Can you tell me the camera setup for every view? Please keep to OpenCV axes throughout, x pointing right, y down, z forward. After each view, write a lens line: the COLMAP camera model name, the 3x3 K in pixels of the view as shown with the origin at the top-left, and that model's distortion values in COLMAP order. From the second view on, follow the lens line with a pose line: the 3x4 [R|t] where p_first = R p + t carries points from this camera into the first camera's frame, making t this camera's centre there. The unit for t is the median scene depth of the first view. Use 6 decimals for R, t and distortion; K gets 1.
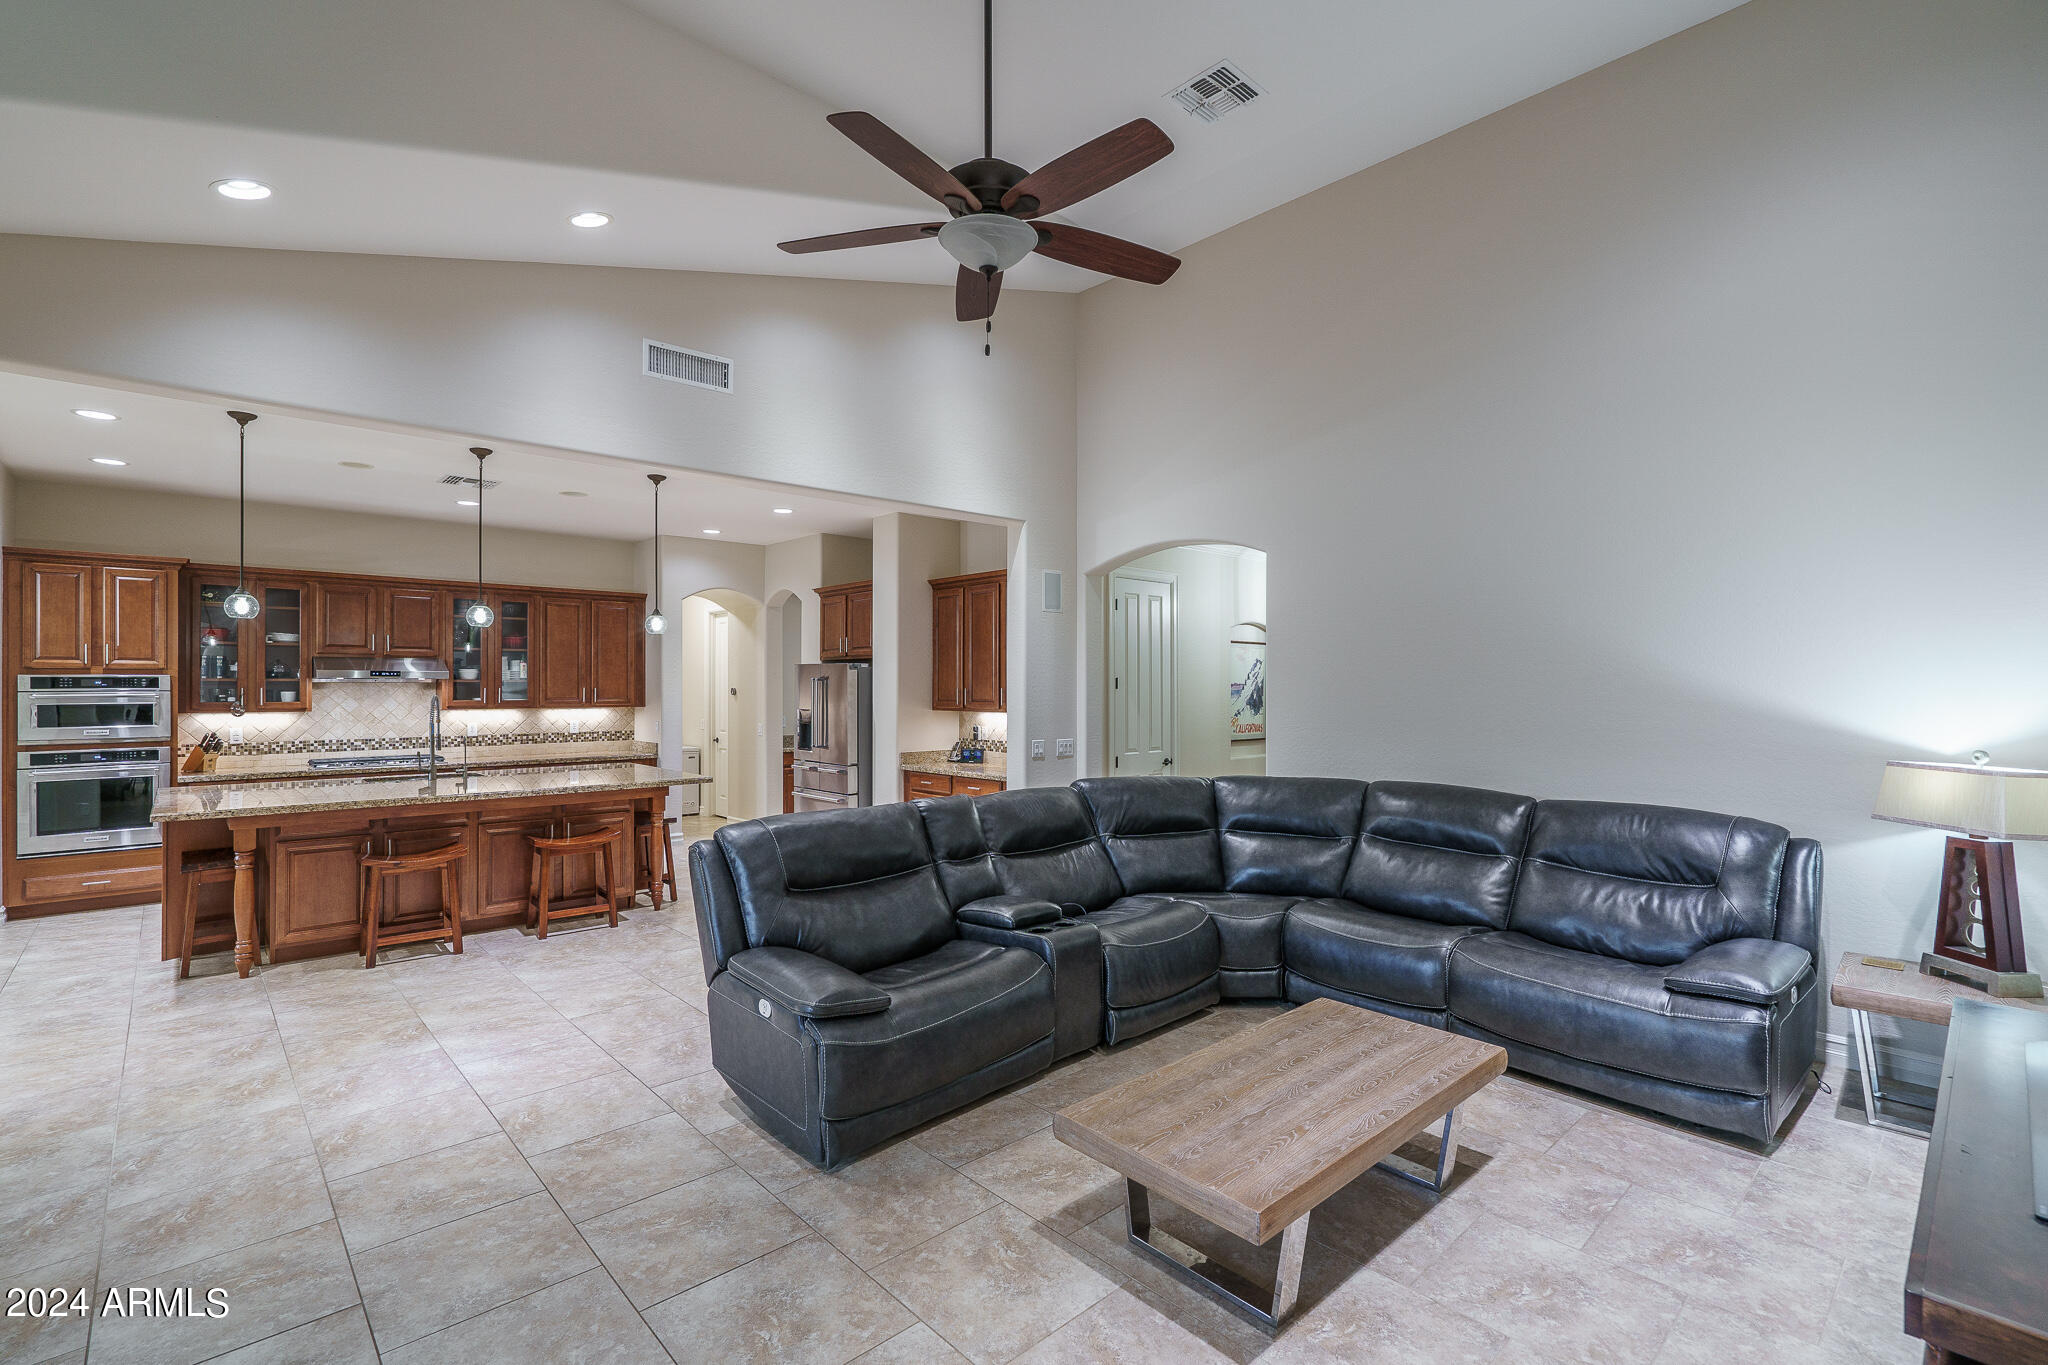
lens RADIAL K [[928.2, 0, 1019.3], [0, 928.2, 686.6], [0, 0, 1]] dist [0.000969, -0.000423]
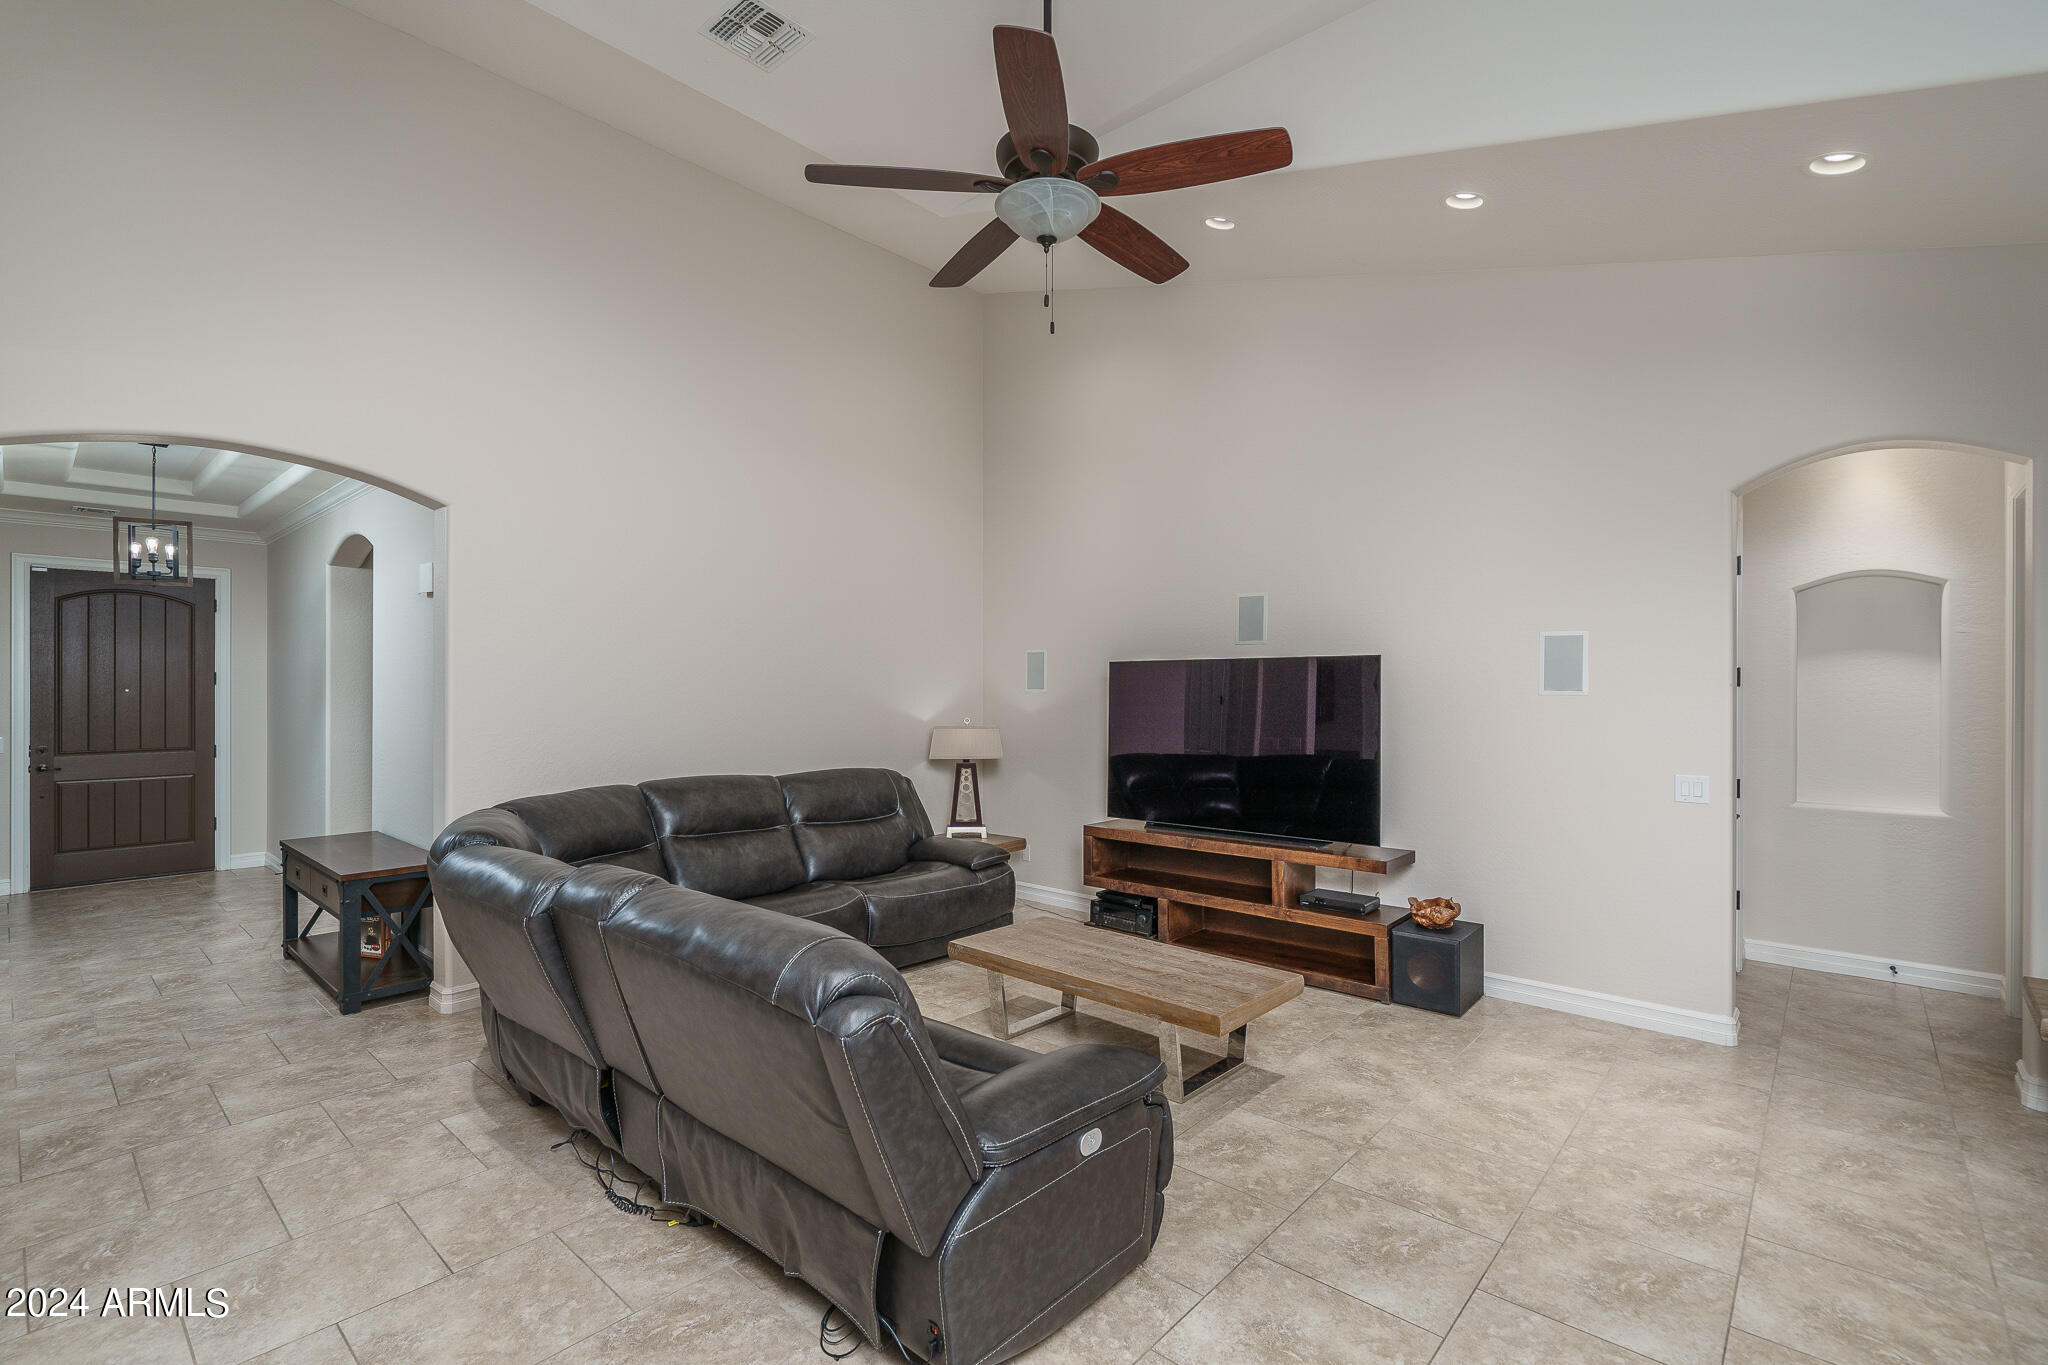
lens RADIAL K [[924.8, 0, 1036.7], [0, 924.8, 678.4], [0, 0, 1]] dist [0.015038, 0.000186]
pose [[-0.113740, 0.009370, 0.993466, -1.024353], [-0.005064, 0.999937, -0.010011, 0.003535], [-0.993498, -0.006169, -0.113686, 1.182779]]
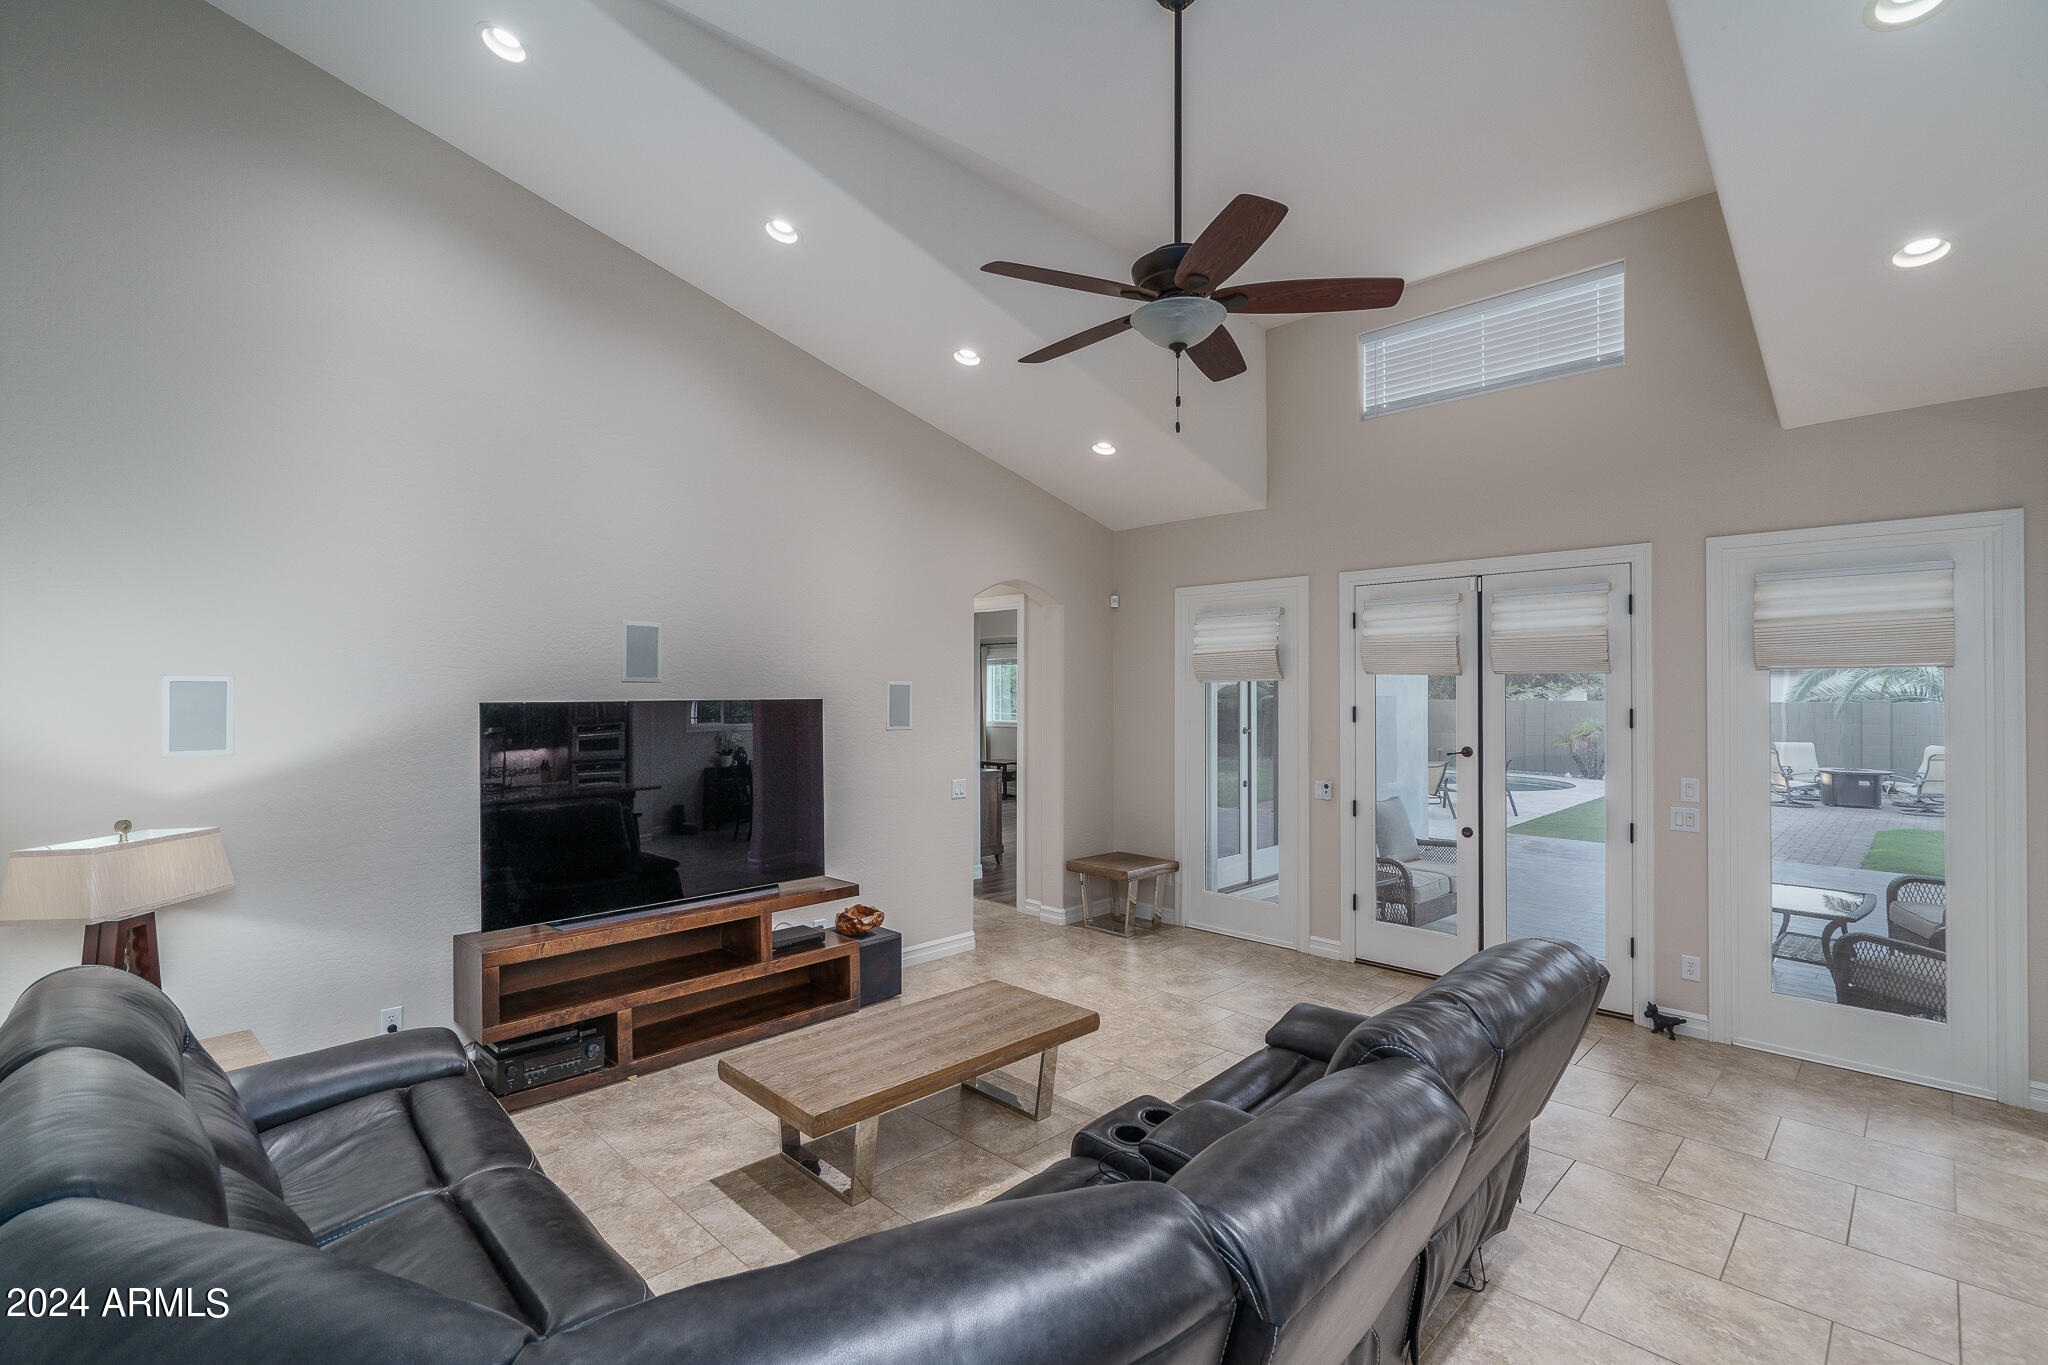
lens RADIAL K [[928.2, 0, 1019.3], [0, 928.2, 686.6], [0, 0, 1]] dist [0.000969, -0.000423]
pose [[-0.999055, -0.001673, -0.043423, 0.200399], [-0.001313, 0.999965, -0.008316, -0.066529], [0.043436, -0.008252, -0.999022, 2.163587]]
